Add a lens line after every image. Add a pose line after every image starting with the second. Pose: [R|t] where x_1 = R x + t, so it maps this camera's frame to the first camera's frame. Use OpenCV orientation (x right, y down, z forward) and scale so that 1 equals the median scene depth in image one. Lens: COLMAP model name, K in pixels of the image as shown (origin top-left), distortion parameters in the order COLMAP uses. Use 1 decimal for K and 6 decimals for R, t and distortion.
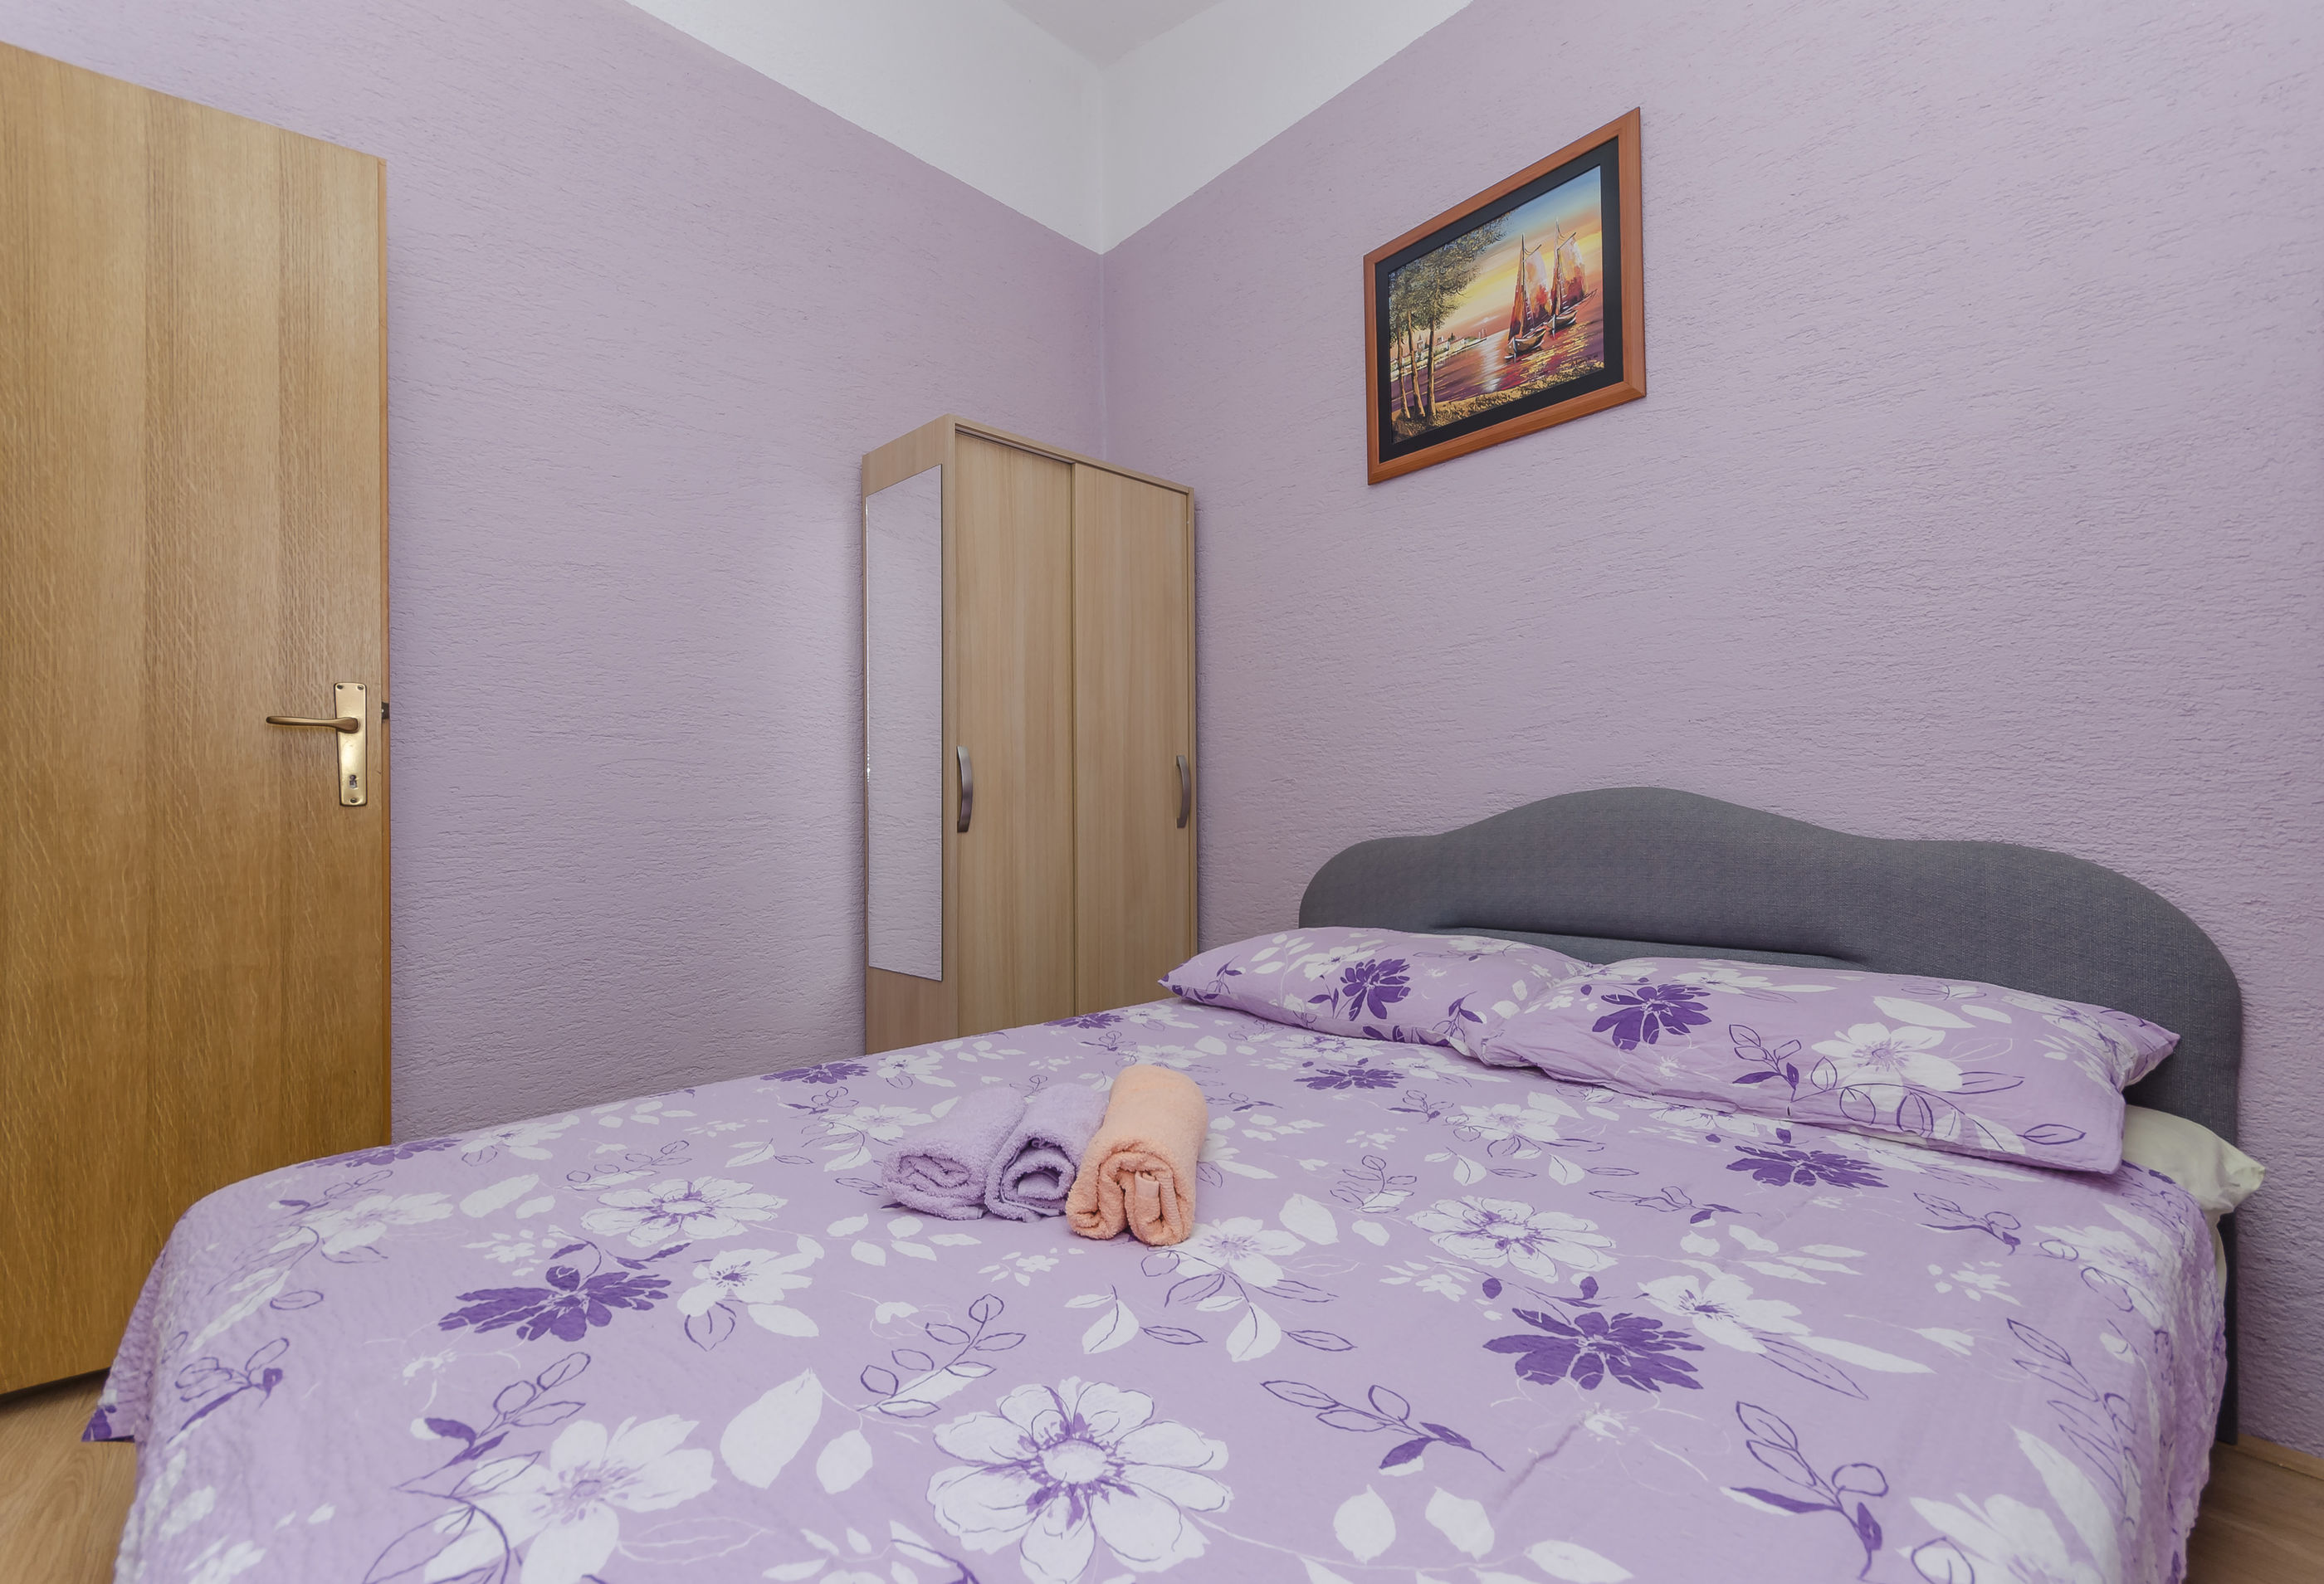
lens RADIAL K [[1059.9, 0, 1170.6], [0, 1059.9, 799.6], [0, 0, 1]] dist [0.004092, 0.000104]
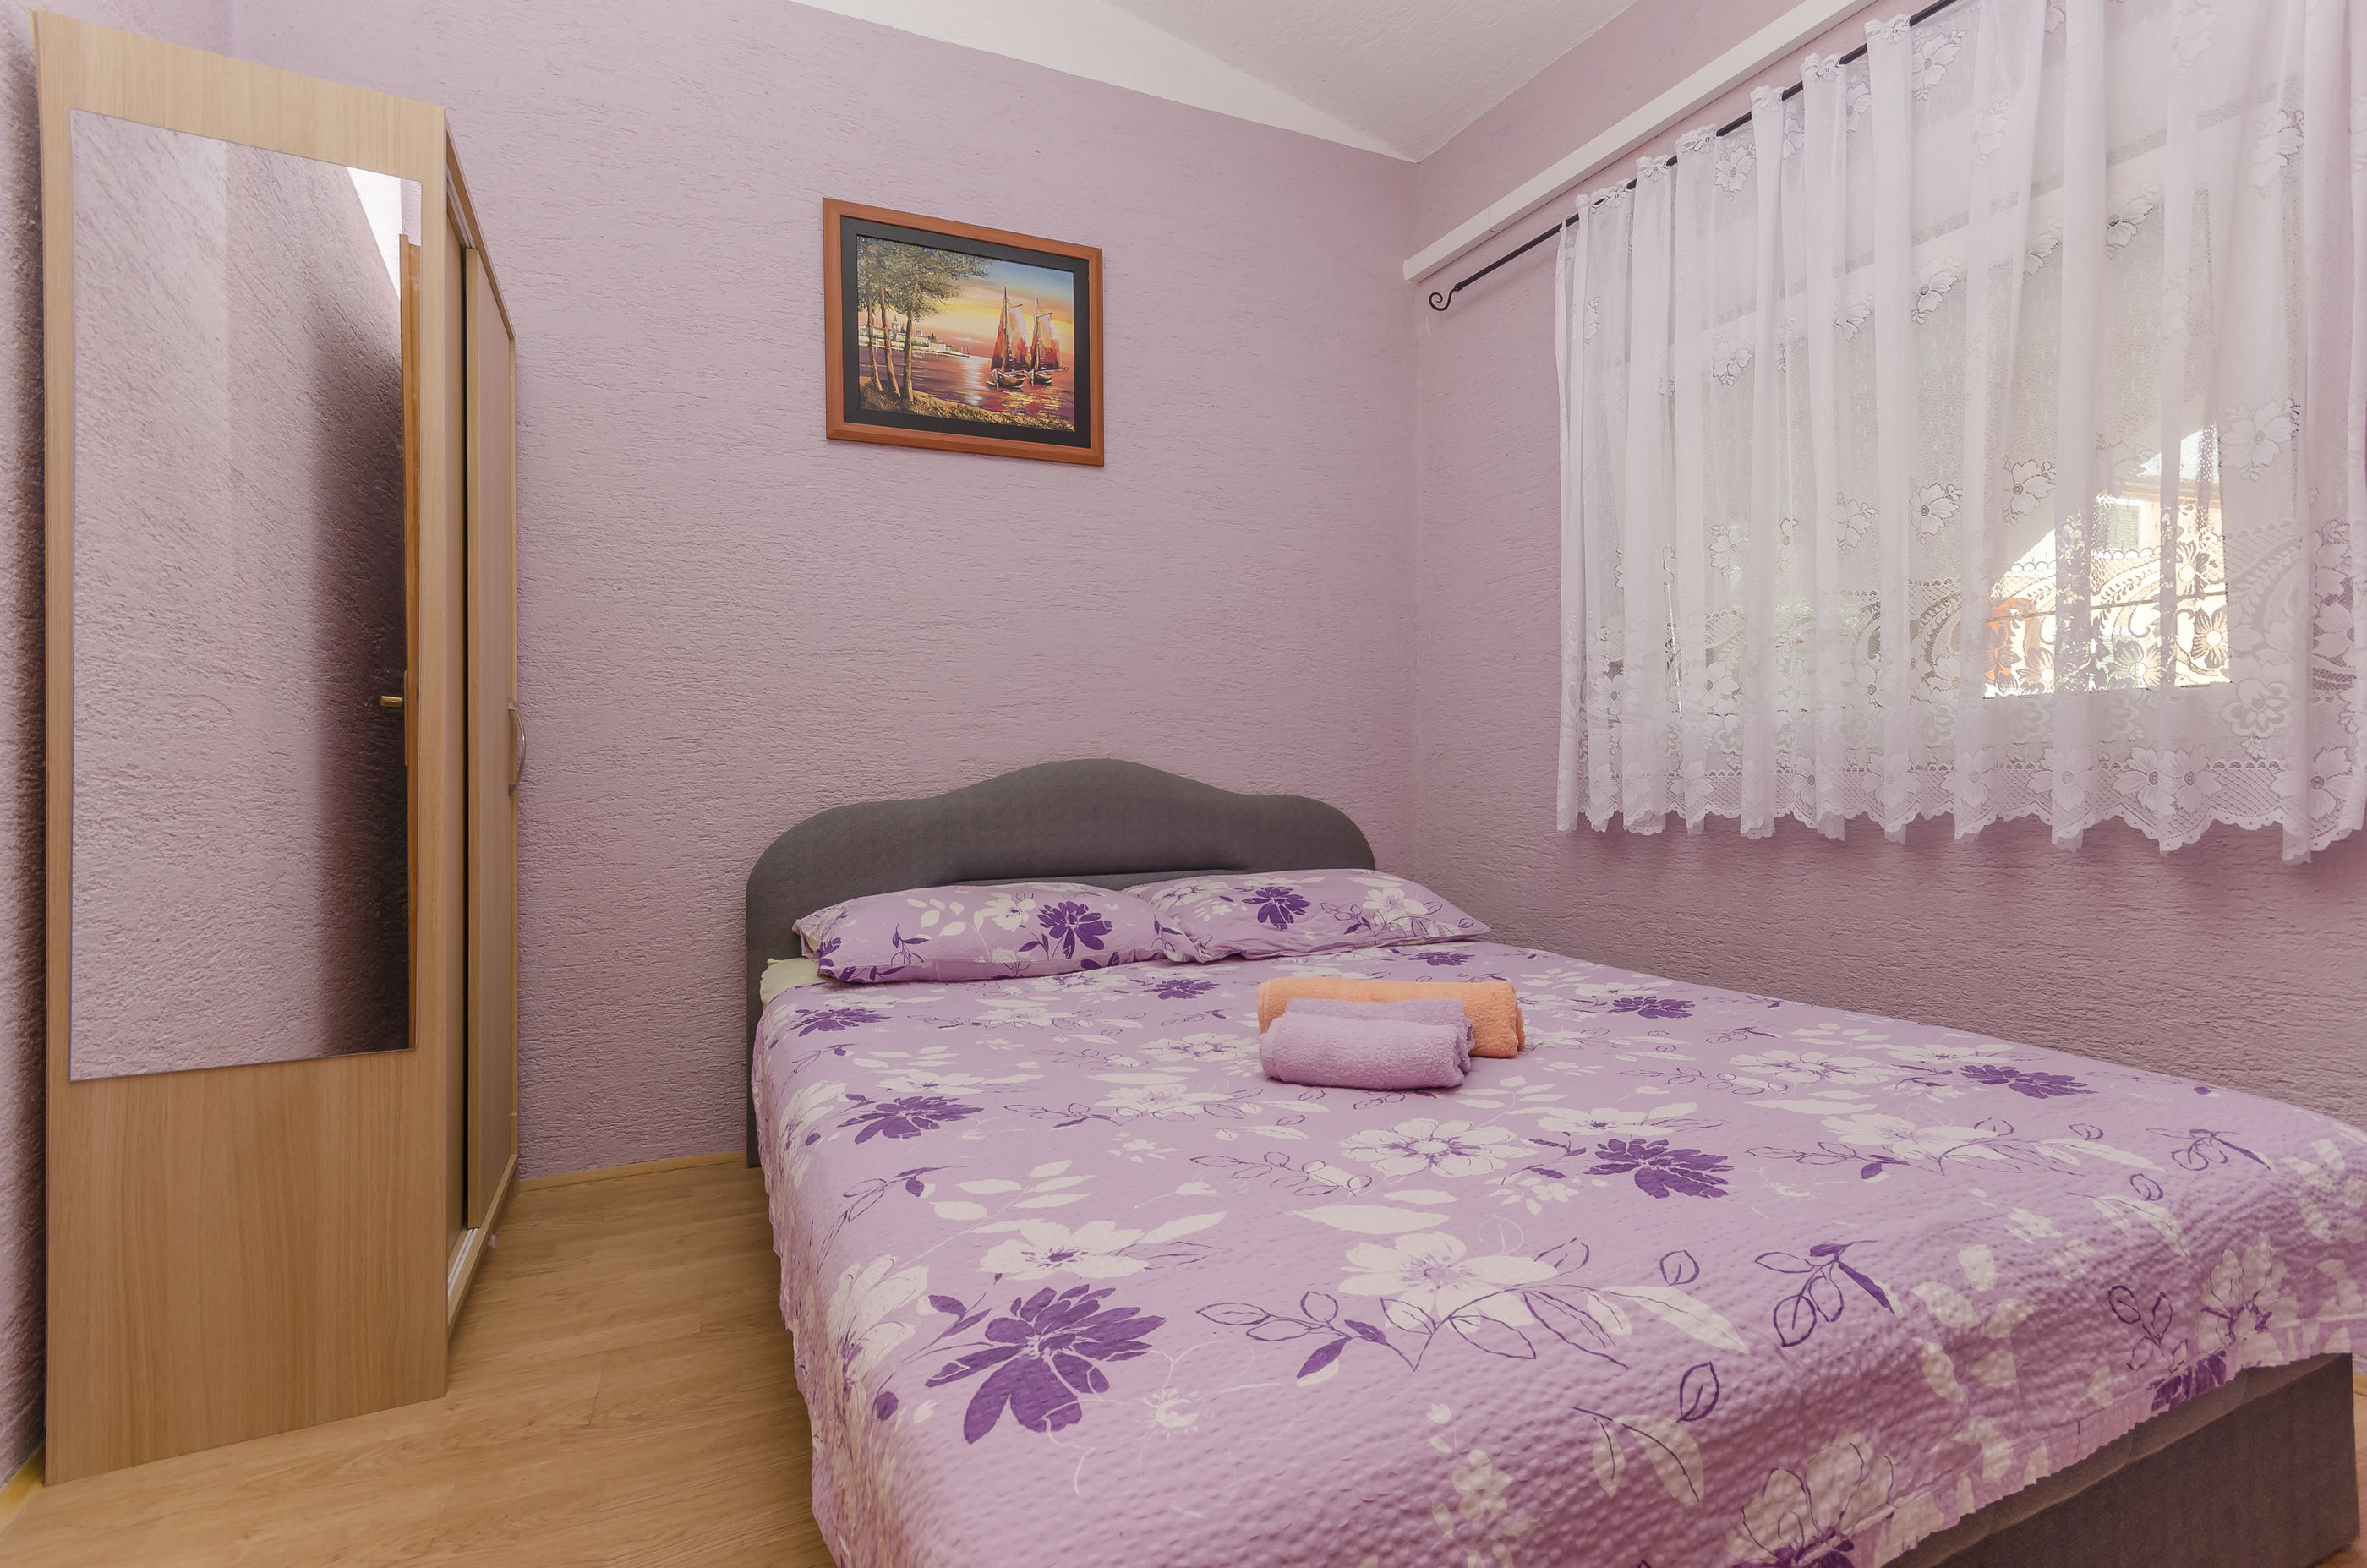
lens RADIAL K [[1058.5, 0, 1197.2], [0, 1058.5, 781.8], [0, 0, 1]] dist [0.005604, 0.000314]
pose [[0.305345, 0.010489, 0.952184, -0.752373], [-0.007559, 0.999935, -0.008591, 0.026047], [-0.952212, -0.004574, 0.305404, 0.461306]]
